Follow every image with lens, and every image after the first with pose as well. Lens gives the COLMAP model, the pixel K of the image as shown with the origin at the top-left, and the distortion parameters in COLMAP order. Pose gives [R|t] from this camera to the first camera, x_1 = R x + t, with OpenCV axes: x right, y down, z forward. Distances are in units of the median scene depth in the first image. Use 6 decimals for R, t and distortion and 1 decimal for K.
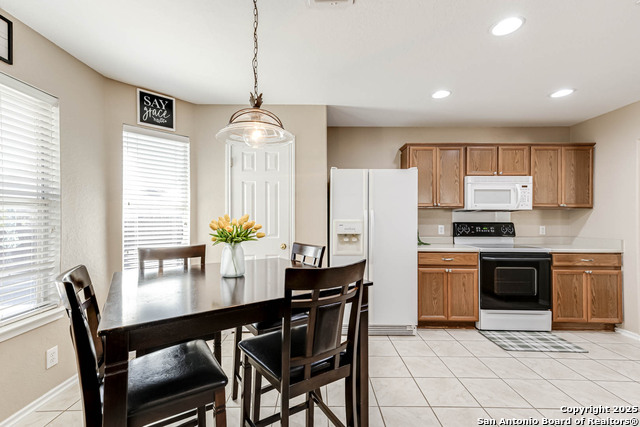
lens RADIAL K [[286.5, 0, 319.7], [0, 286.5, 216.8], [0, 0, 1]] dist [0.027197, 0.000034]
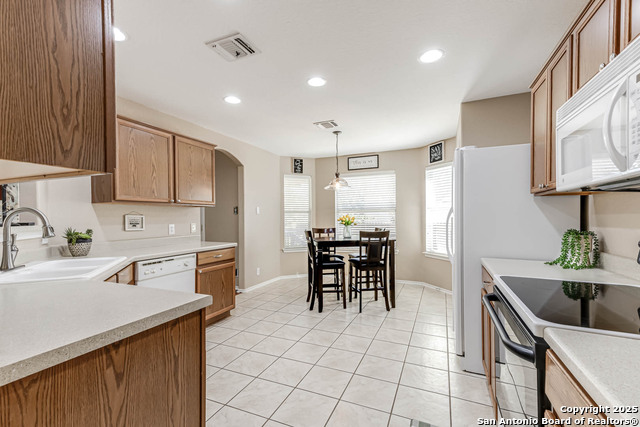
lens RADIAL K [[285.8, 0, 321.8], [0, 285.8, 219.5], [0, 0, 1]] dist [0.022966, 0.000251]
pose [[-0.394284, 0.011518, -0.918916, 1.069958], [0.011369, 0.999906, 0.007655, 0.007237], [0.918918, -0.007429, -0.394378, 0.862776]]
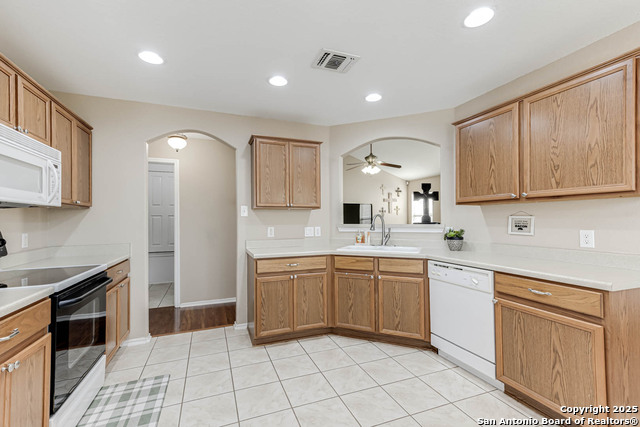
lens RADIAL K [[286.5, 0, 319.7], [0, 286.5, 216.8], [0, 0, 1]] dist [0.027197, 0.000034]
pose [[-0.356752, 0.008202, 0.934163, -0.036860], [0.000476, 0.999963, -0.008598, 0.002432], [-0.934199, -0.002623, -0.356742, 0.712471]]
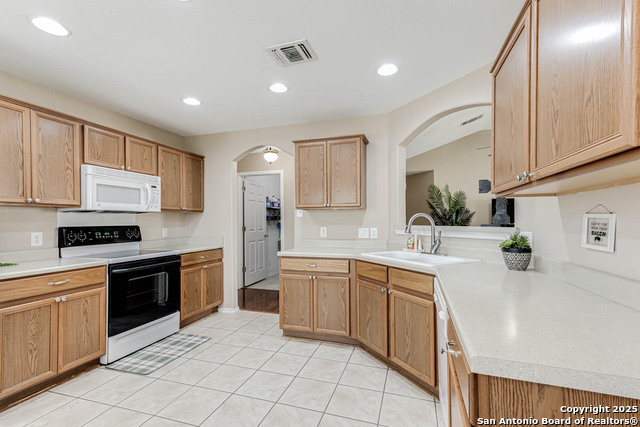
lens RADIAL K [[285.8, 0, 321.8], [0, 285.8, 219.5], [0, 0, 1]] dist [0.022966, 0.000251]
pose [[0.315463, -0.002223, 0.948935, -0.006174], [0.002013, 0.999997, 0.001673, 0.000212], [-0.948936, 0.001382, 0.315466, 0.192523]]
